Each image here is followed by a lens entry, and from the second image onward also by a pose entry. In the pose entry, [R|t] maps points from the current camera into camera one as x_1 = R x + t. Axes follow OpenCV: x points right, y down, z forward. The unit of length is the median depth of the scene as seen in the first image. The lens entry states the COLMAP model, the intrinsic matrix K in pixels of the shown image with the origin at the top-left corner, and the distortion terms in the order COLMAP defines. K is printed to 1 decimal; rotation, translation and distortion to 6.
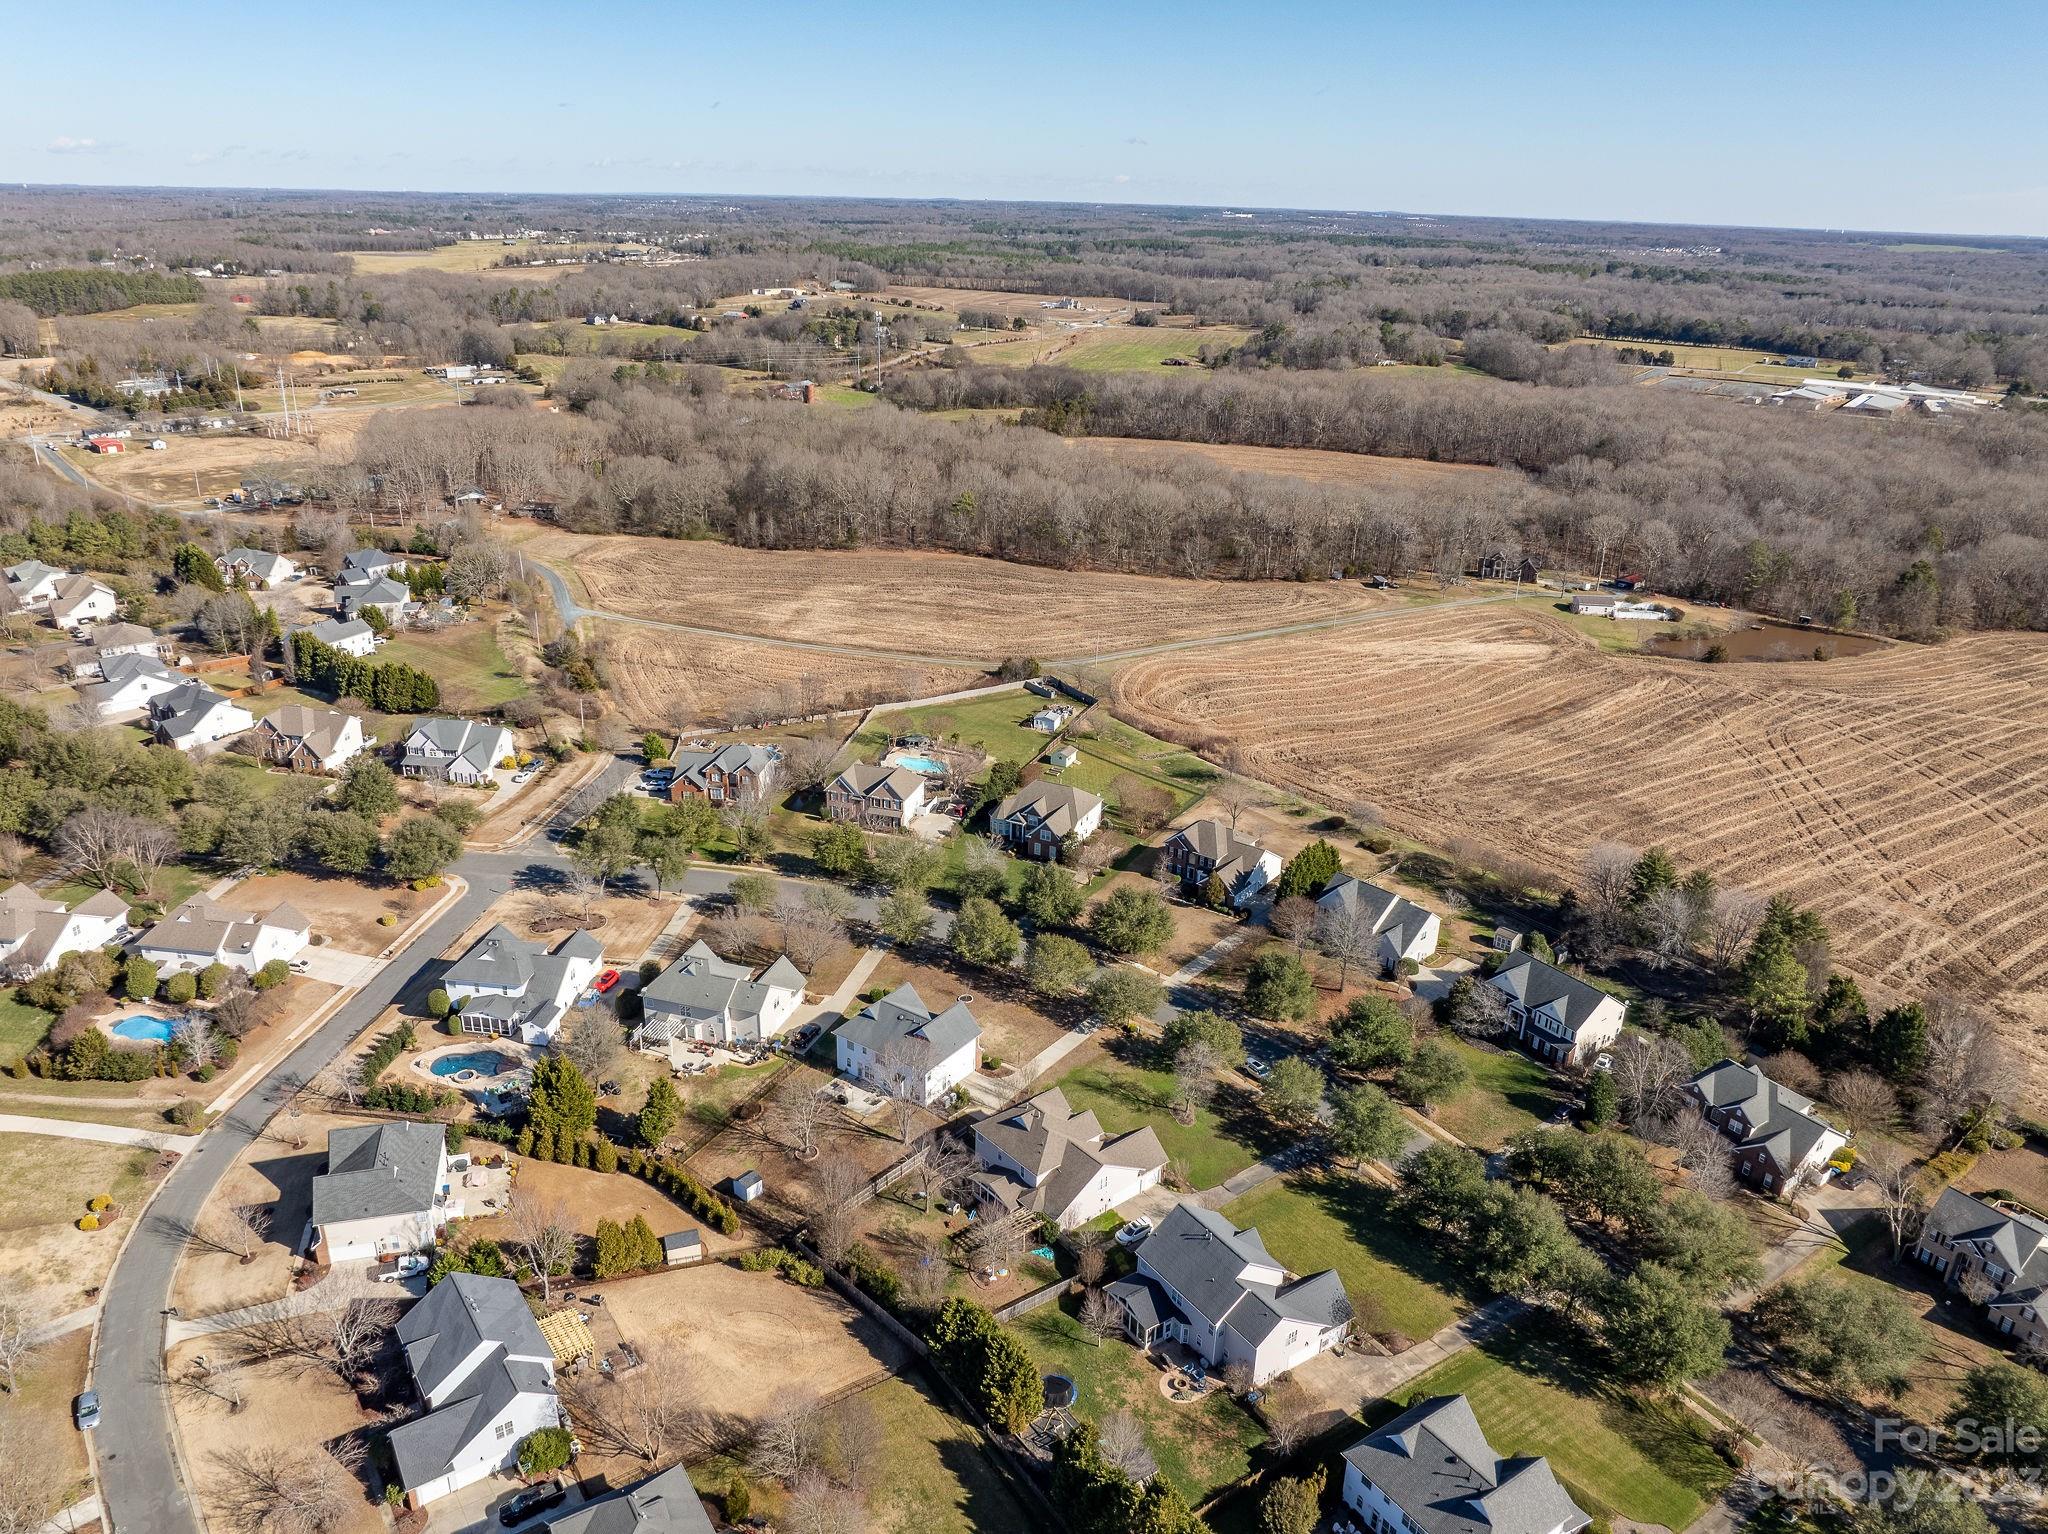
lens RADIAL K [[1429.1, 0, 1036.1], [0, 1429.1, 767.7], [0, 0, 1]] dist [-0.044179, 0.011667]
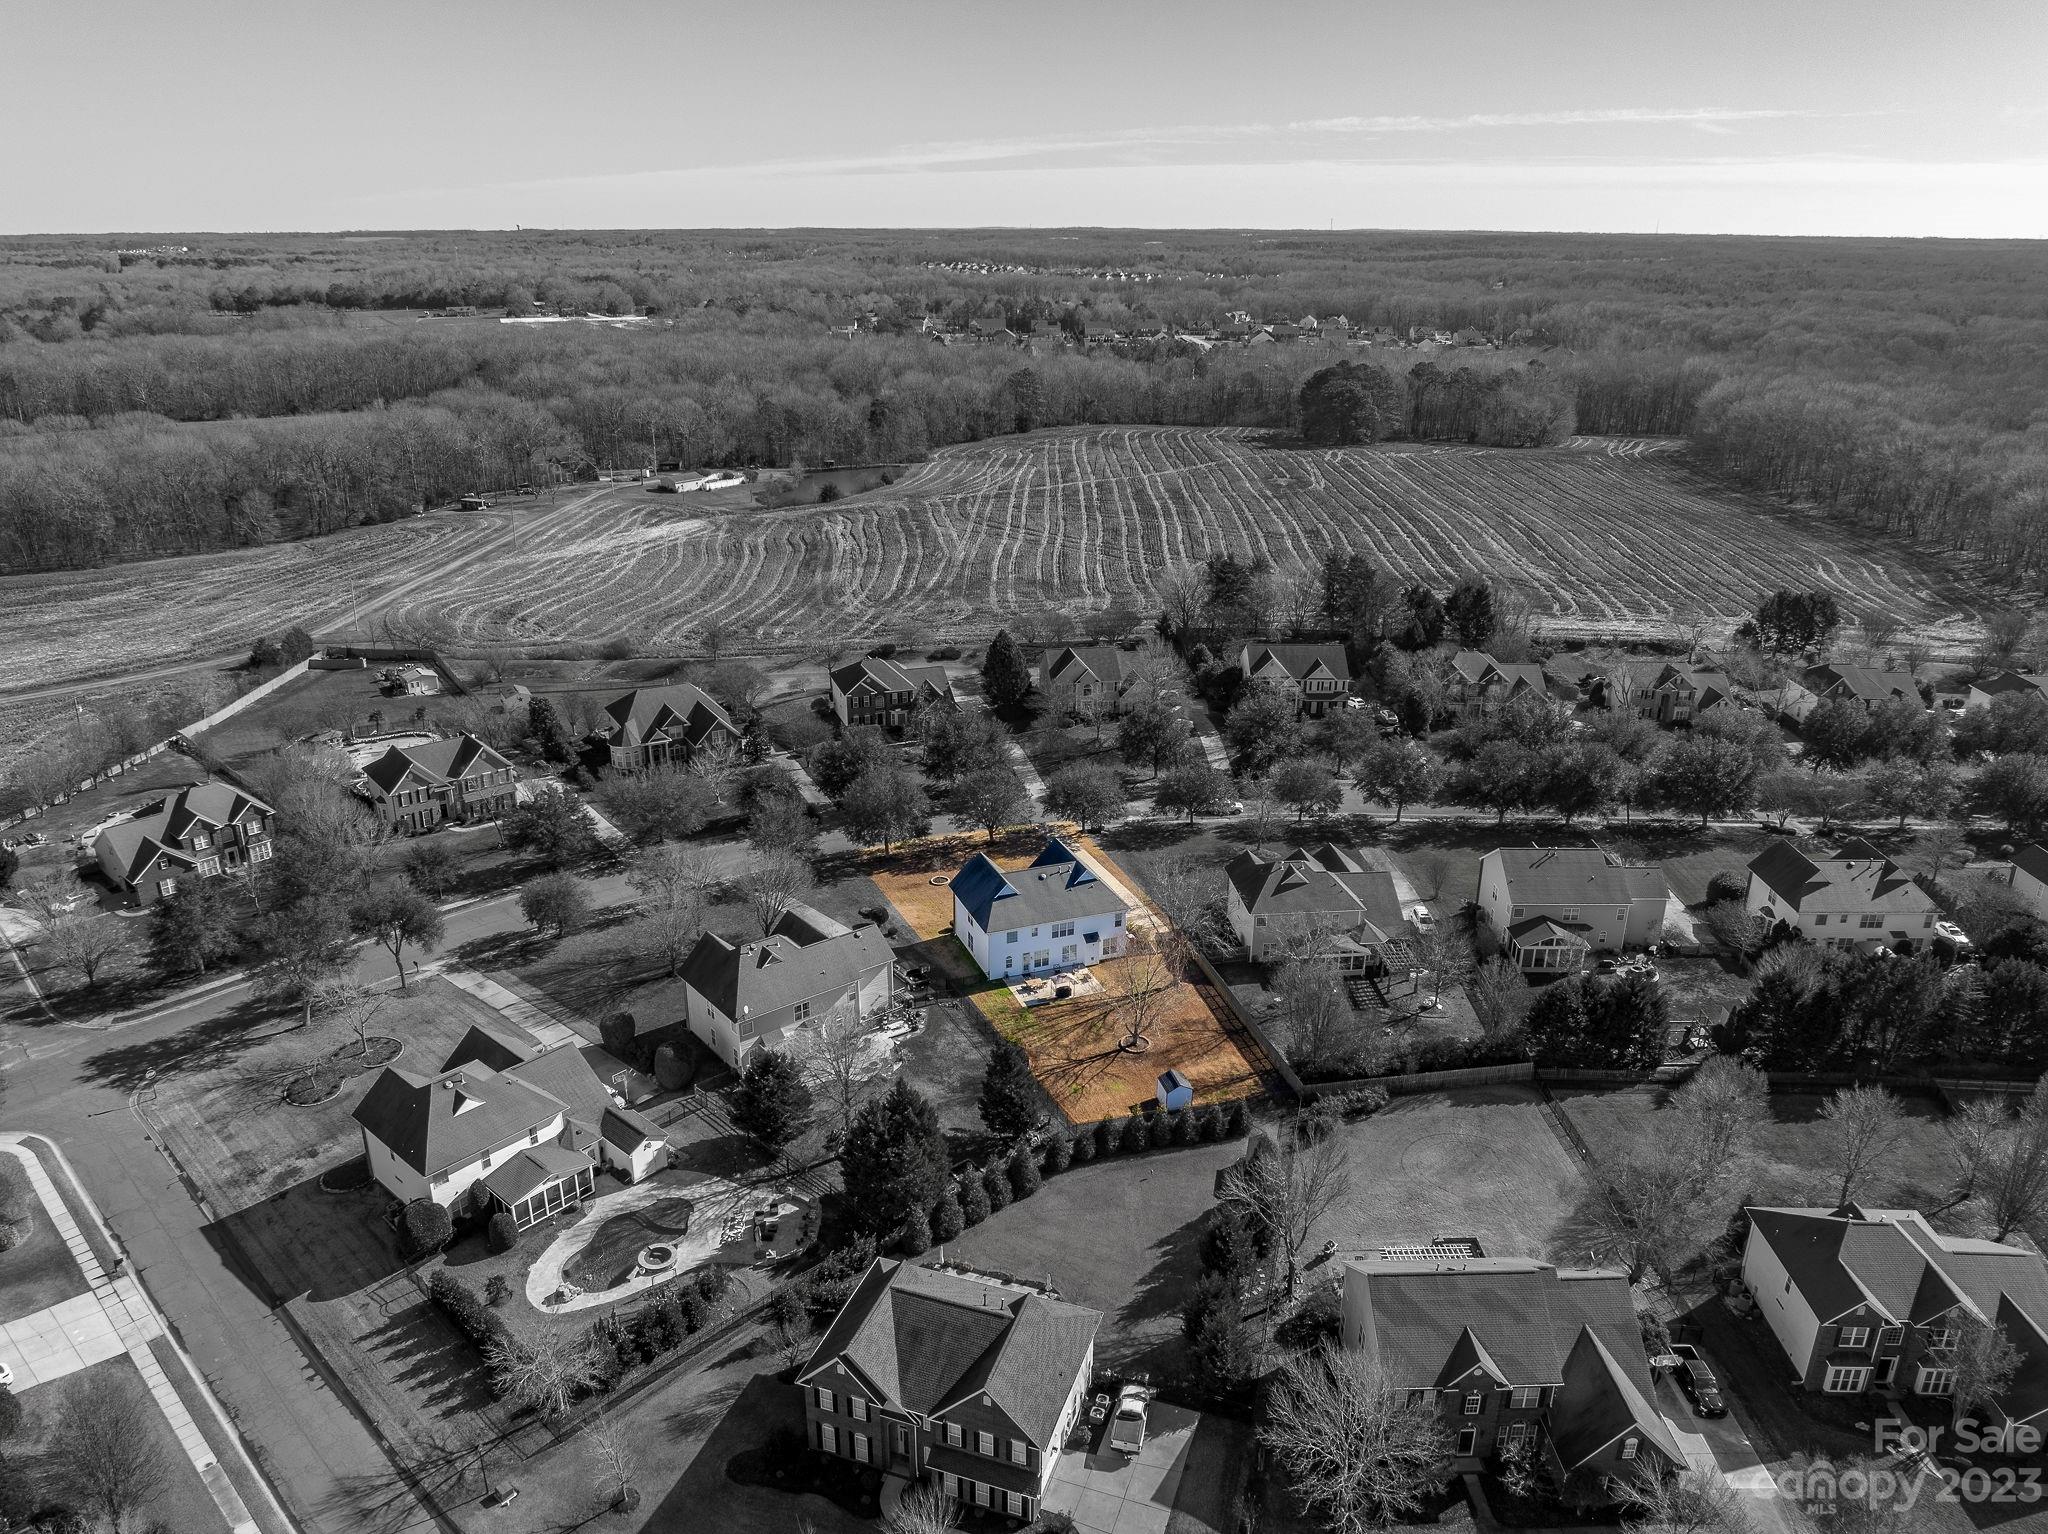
lens RADIAL K [[1429.1, 0, 1014.4], [0, 1429.1, 769.0], [0, 0, 1]] dist [-0.044179, 0.011667]
pose [[0.573692, -0.315437, 0.755895, -0.657252], [0.316393, 0.936580, 0.150709, -0.004708], [-0.755495, 0.152700, 0.637110, 0.480202]]
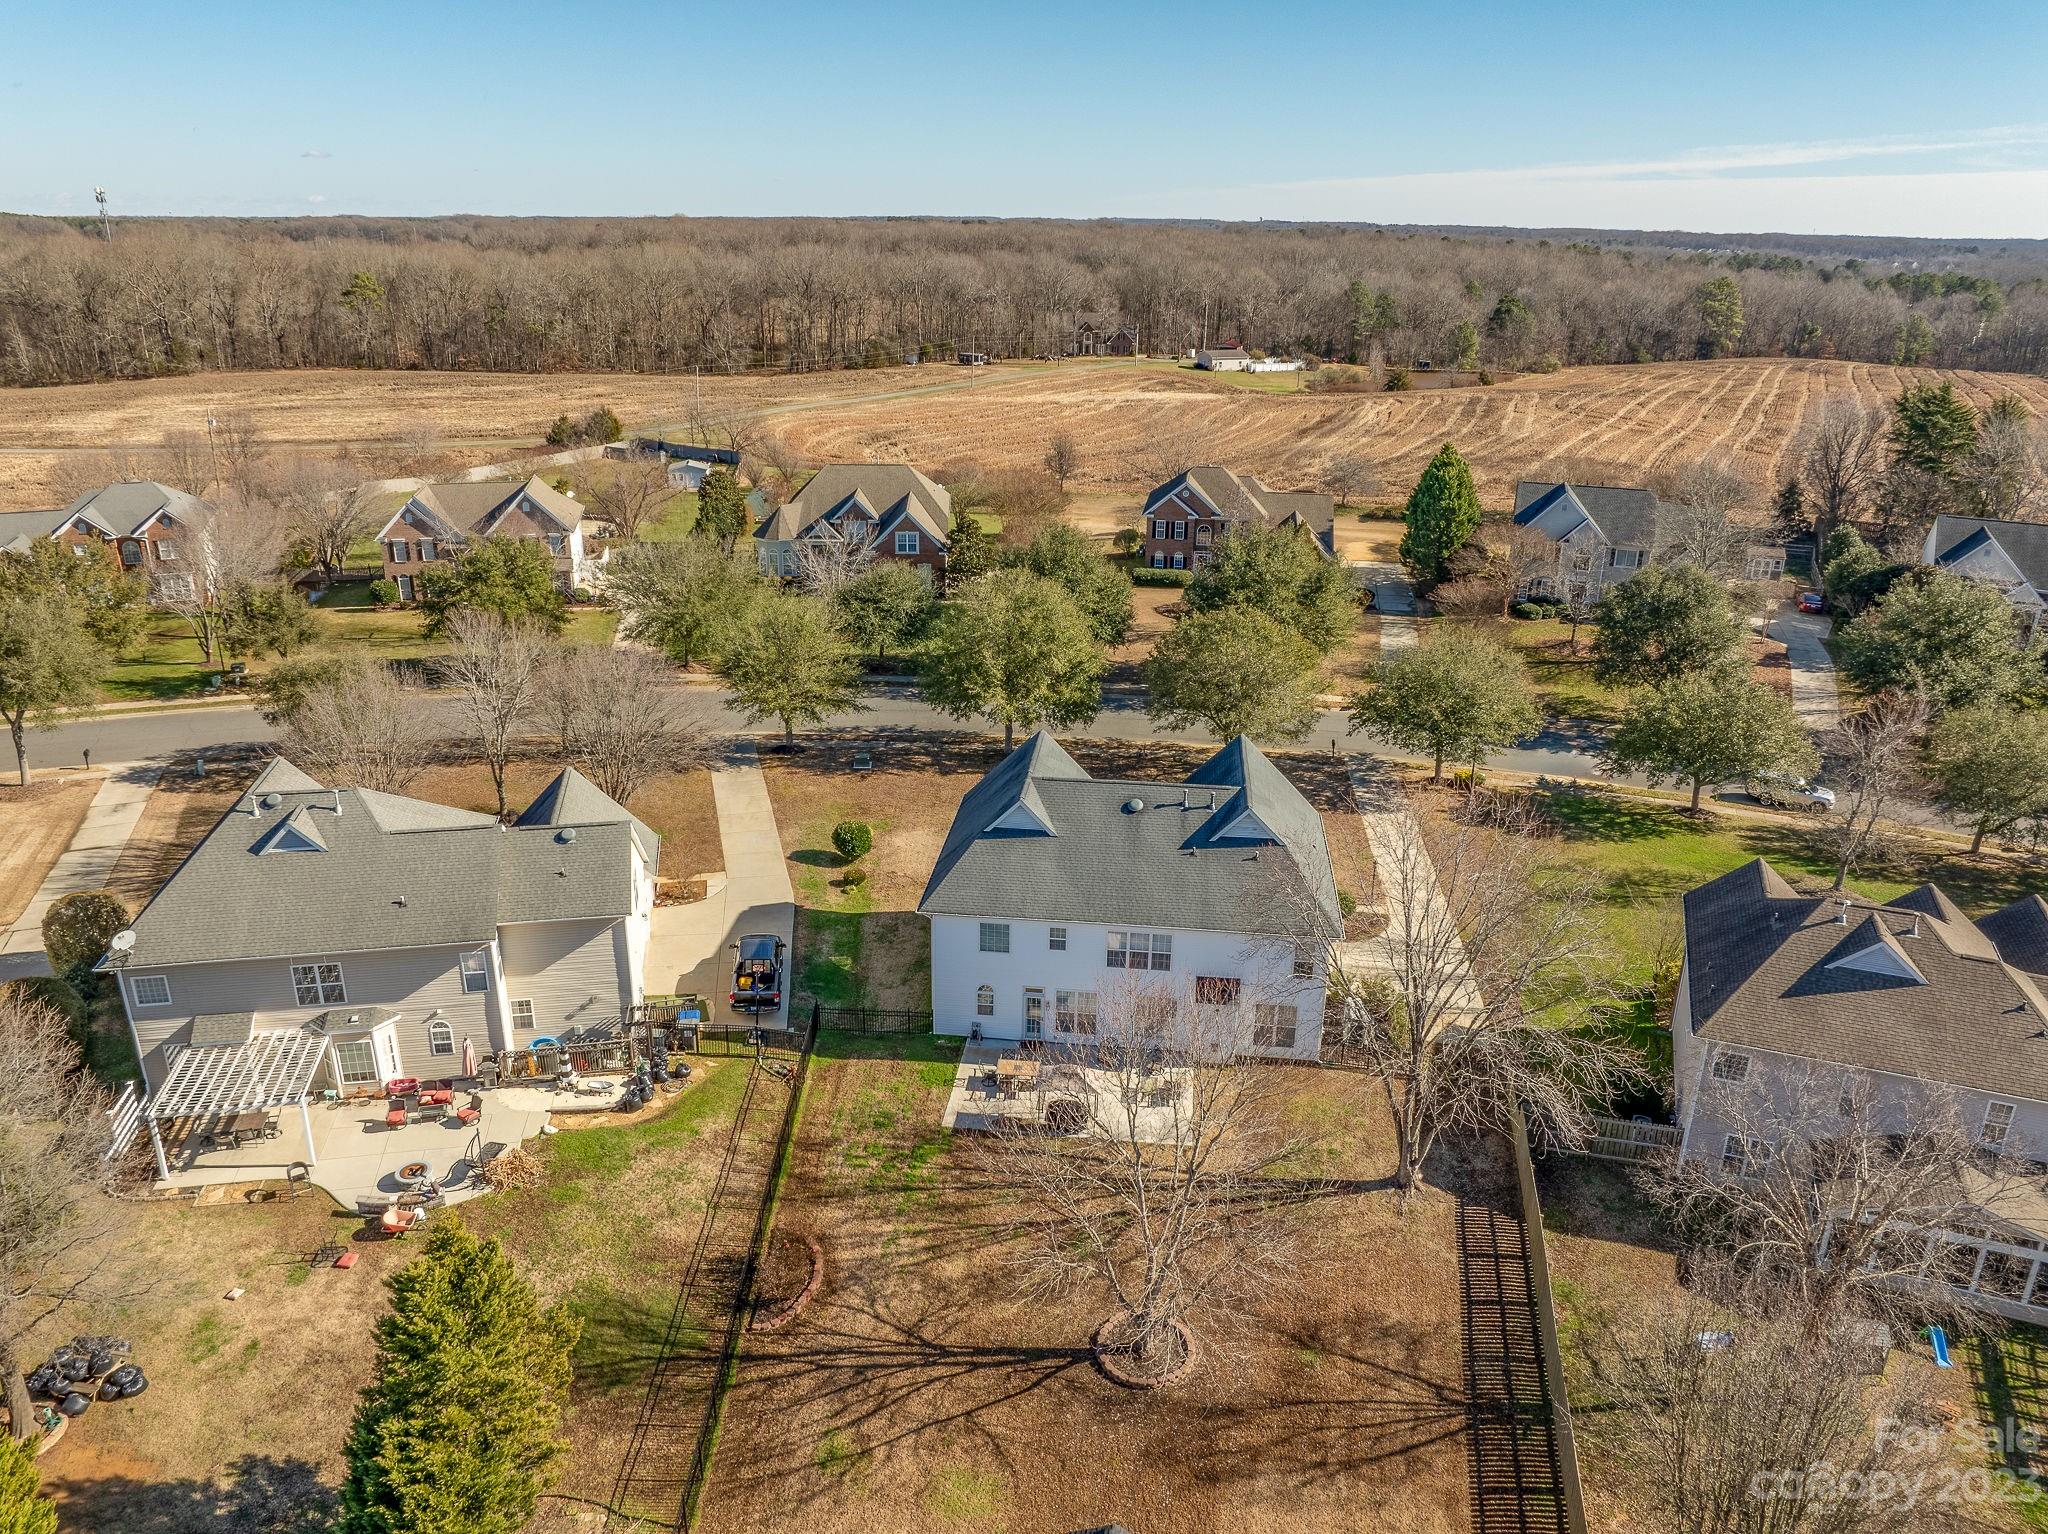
lens RADIAL K [[1429.1, 0, 1025.0], [0, 1429.1, 774.8], [0, 0, 1]] dist [-0.044179, 0.011667]
pose [[0.884396, -0.184271, 0.428822, -0.235218], [0.184331, 0.981975, 0.041806, 0.145995], [-0.428796, 0.042072, 0.902421, 0.708544]]
